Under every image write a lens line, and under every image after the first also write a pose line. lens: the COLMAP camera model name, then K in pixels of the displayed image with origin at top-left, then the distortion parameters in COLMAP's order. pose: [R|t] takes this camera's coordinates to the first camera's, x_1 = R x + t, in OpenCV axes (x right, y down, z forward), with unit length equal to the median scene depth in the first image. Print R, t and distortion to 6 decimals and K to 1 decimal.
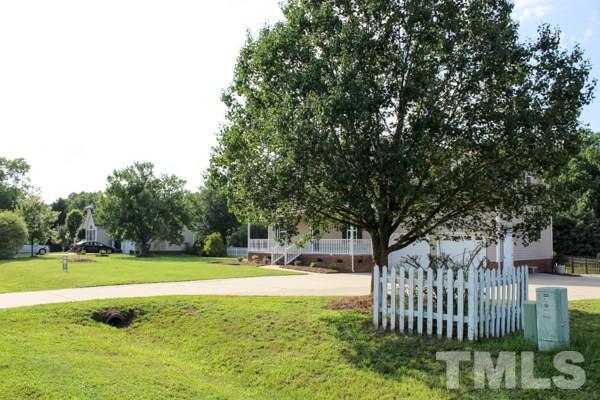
lens RADIAL K [[499.3, 0, 300.0], [0, 499.3, 200.0], [0, 0, 1]] dist [-0.160897, 0.146863]
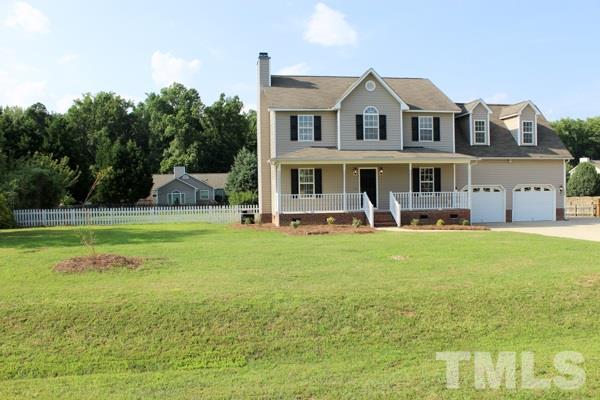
lens RADIAL K [[504.2, 0, 296.0], [0, 504.2, 201.2], [0, 0, 1]] dist [-0.163727, 0.150375]
pose [[0.554229, -0.038626, 0.831468, -0.488172], [-0.051013, 0.995469, 0.080249, 0.022099], [-0.830800, -0.086892, 0.549747, 0.437515]]
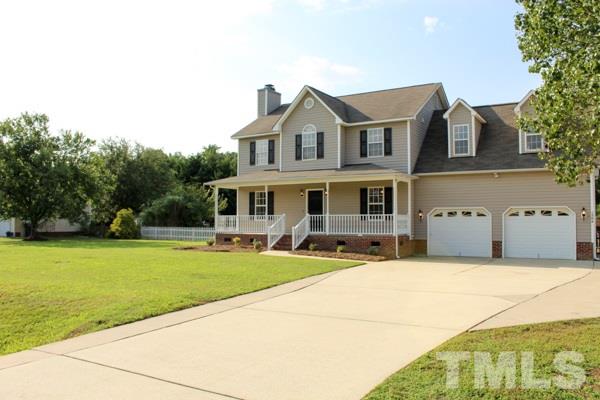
lens RADIAL K [[499.3, 0, 300.0], [0, 499.3, 200.0], [0, 0, 1]] dist [-0.160897, 0.146863]
pose [[0.956313, 0.007732, 0.292241, -0.147455], [-0.020284, 0.998996, 0.039944, 0.016722], [-0.291639, -0.044127, 0.955510, 0.185290]]
